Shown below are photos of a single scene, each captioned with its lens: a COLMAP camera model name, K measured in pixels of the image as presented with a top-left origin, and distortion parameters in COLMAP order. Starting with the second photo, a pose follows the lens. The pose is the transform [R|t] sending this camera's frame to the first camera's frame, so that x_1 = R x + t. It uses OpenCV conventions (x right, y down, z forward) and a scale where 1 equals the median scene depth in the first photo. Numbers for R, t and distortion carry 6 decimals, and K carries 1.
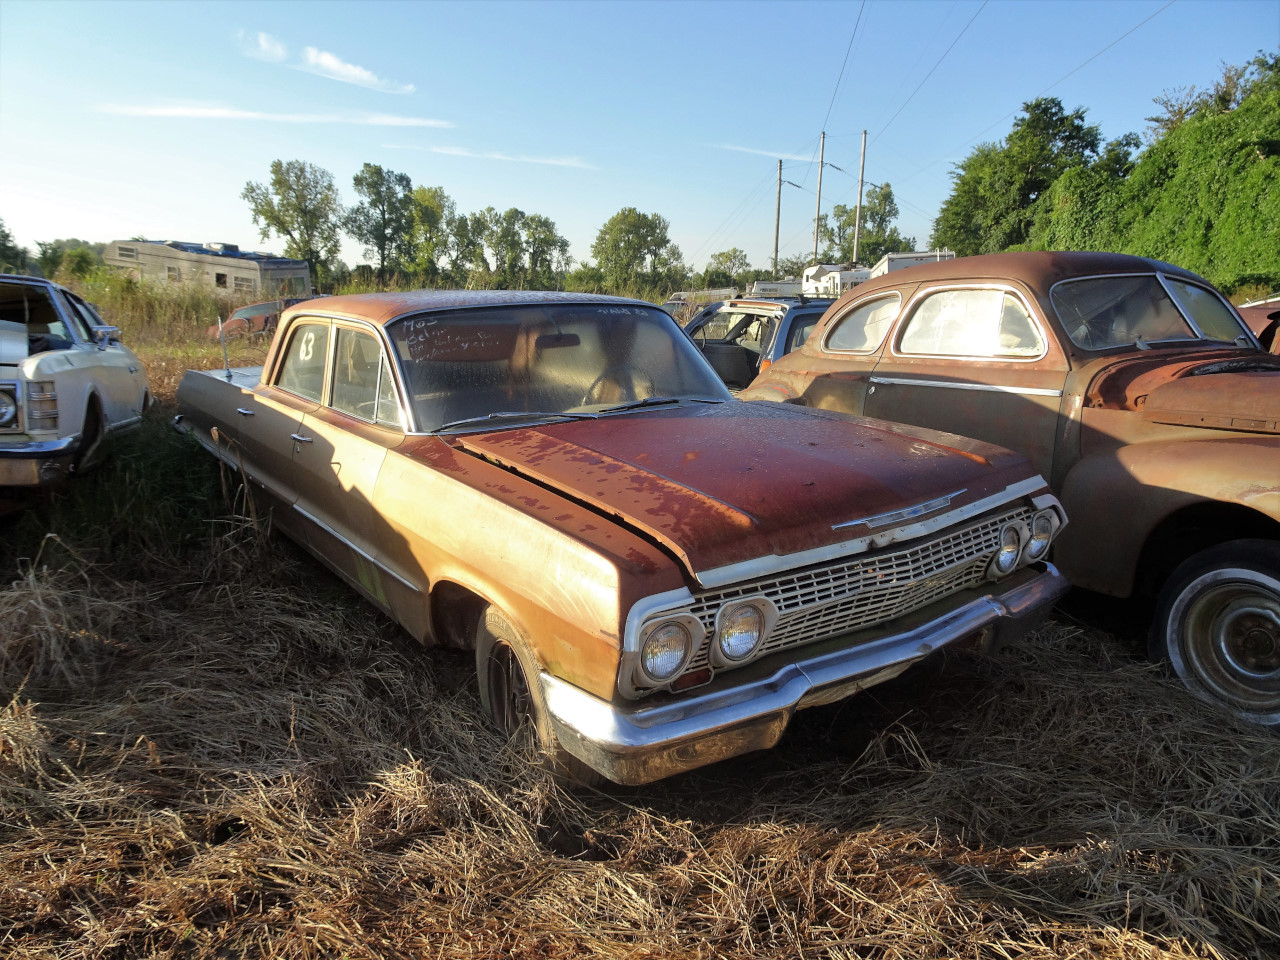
lens RADIAL K [[908.2, 0, 645.1], [0, 908.2, 475.9], [0, 0, 1]] dist [0.013022, -0.001732]
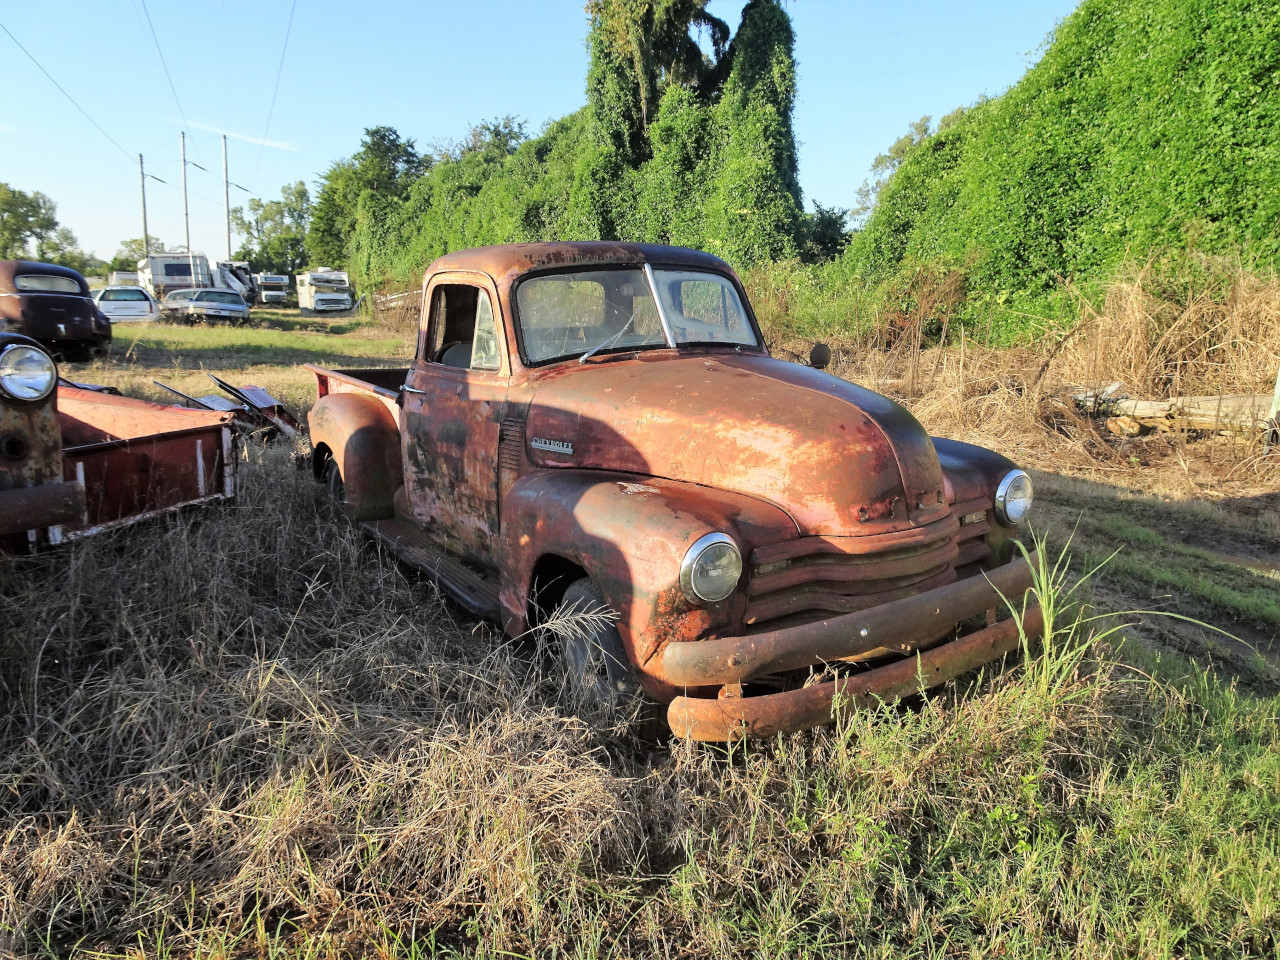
lens RADIAL K [[908.2, 0, 637.6], [0, 908.2, 477.9], [0, 0, 1]] dist [0.013022, -0.001732]
pose [[0.849492, -0.085517, 0.520625, 0.029422], [0.082499, 0.996169, 0.029017, 0.017353], [-0.521112, 0.018302, 0.853292, -0.085955]]
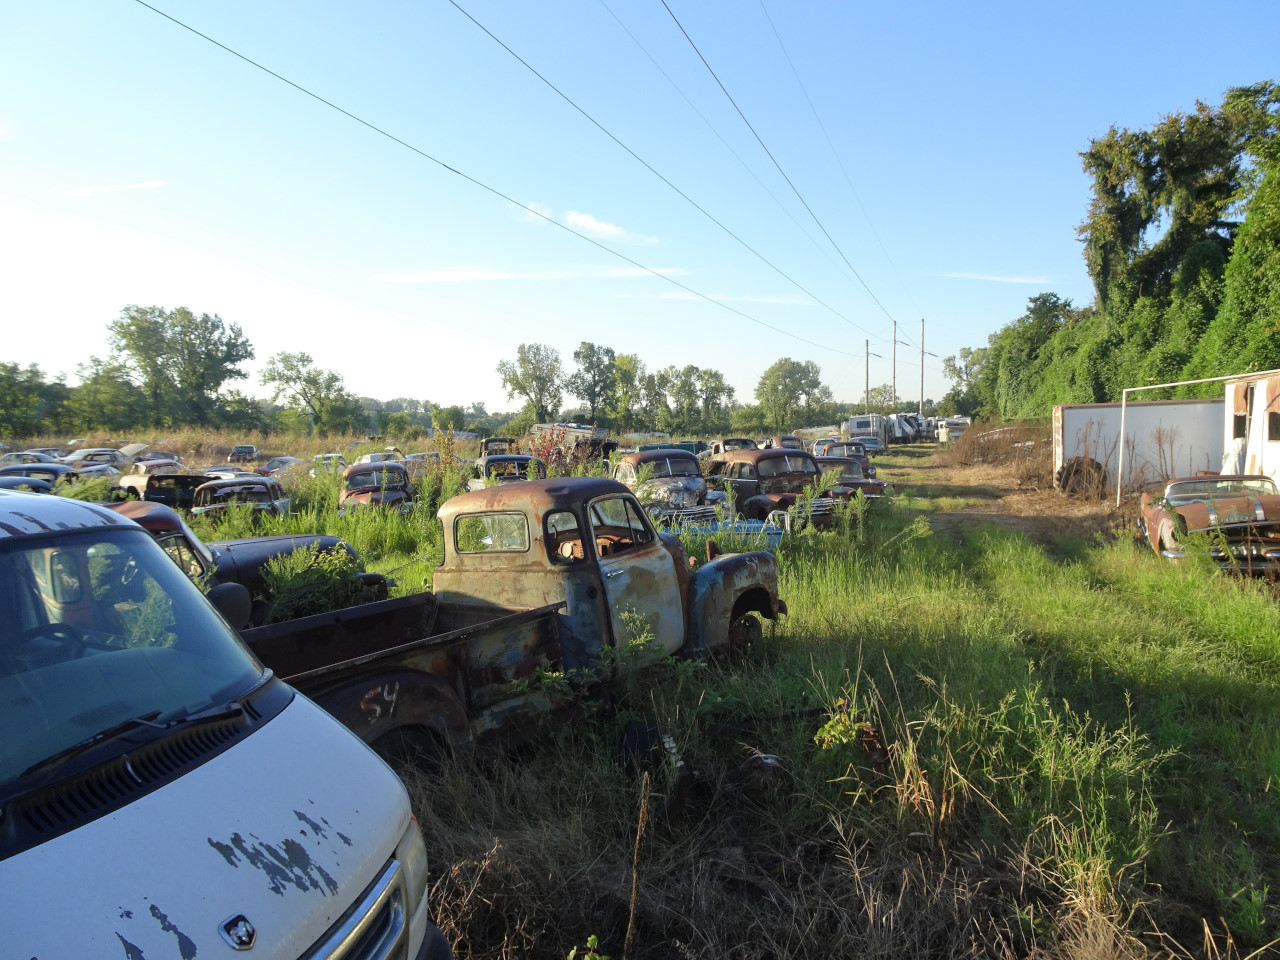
lens RADIAL K [[908.2, 0, 641.5], [0, 908.2, 482.7], [0, 0, 1]] dist [0.013022, -0.001732]
pose [[0.980316, -0.022285, -0.196176, 0.037928], [-0.004537, 0.990805, -0.135225, 0.044407], [0.197385, 0.133453, 0.971200, -0.248859]]
